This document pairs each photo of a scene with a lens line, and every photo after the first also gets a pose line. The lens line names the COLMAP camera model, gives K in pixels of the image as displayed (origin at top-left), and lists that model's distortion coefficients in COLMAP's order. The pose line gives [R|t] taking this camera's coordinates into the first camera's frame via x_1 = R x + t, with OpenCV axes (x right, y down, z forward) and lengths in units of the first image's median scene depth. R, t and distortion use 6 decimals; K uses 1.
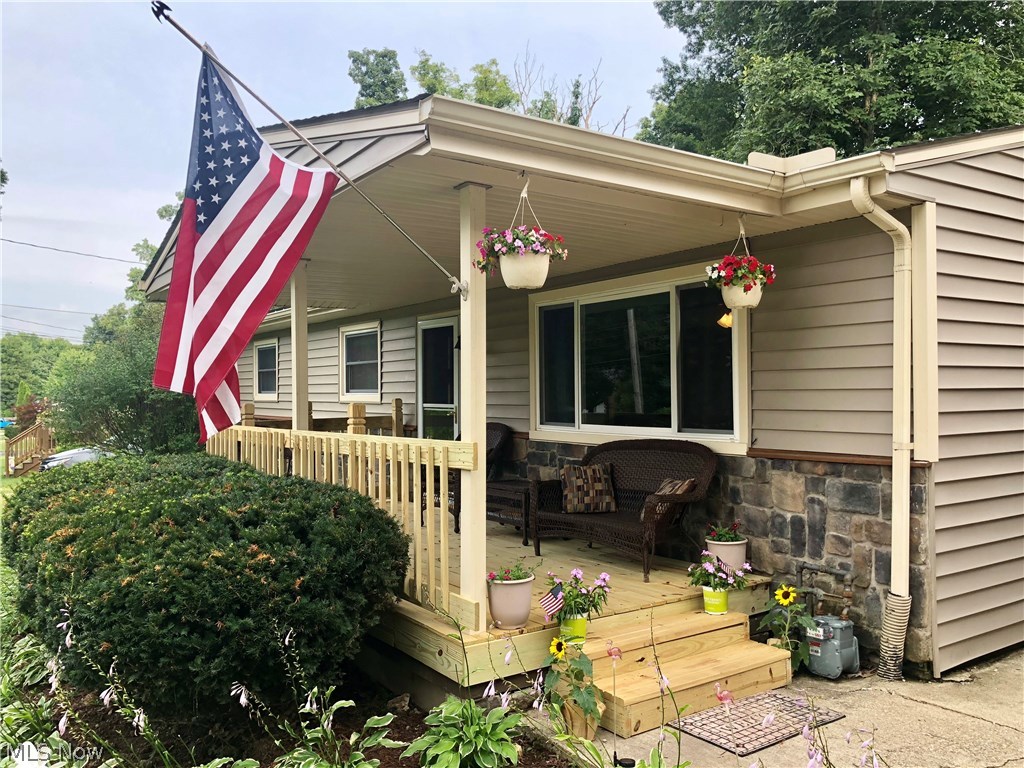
lens RADIAL K [[835.5, 0, 516.0], [0, 835.5, 385.7], [0, 0, 1]] dist [0.035752, -0.038286]
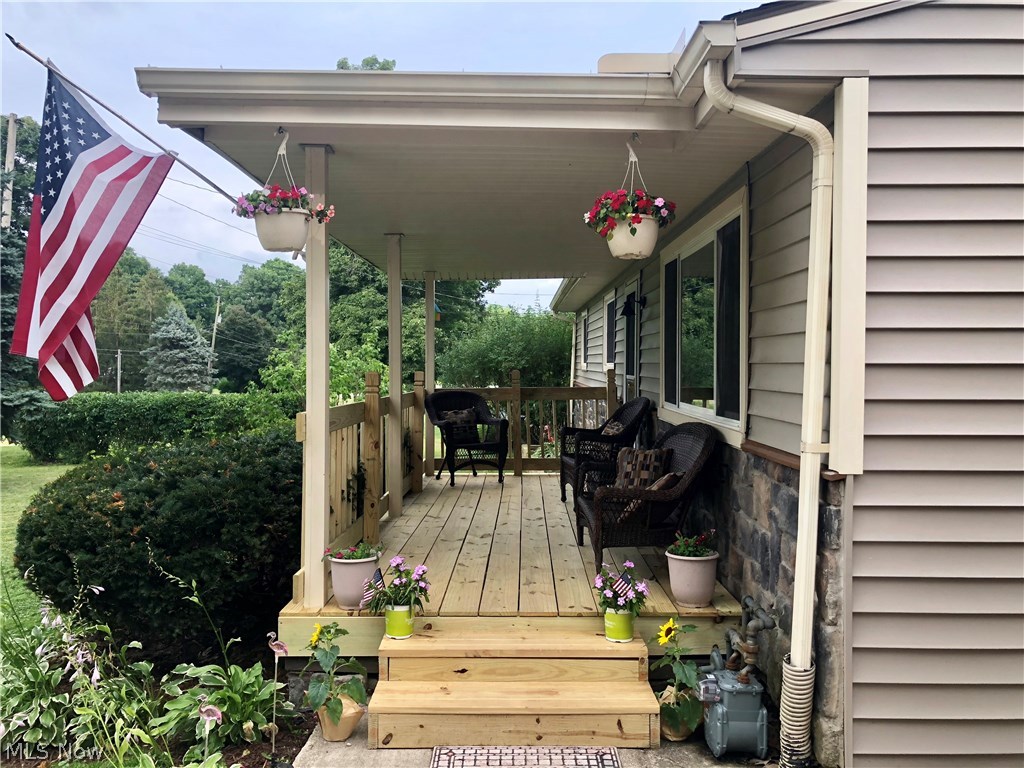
lens RADIAL K [[835.5, 0, 514.6], [0, 835.5, 380.4], [0, 0, 1]] dist [0.035752, -0.038286]
pose [[0.822178, 0.022887, -0.568771, 0.651289], [-0.006859, 0.999517, 0.030305, -0.001242], [0.569190, -0.021015, 0.821938, 0.307766]]
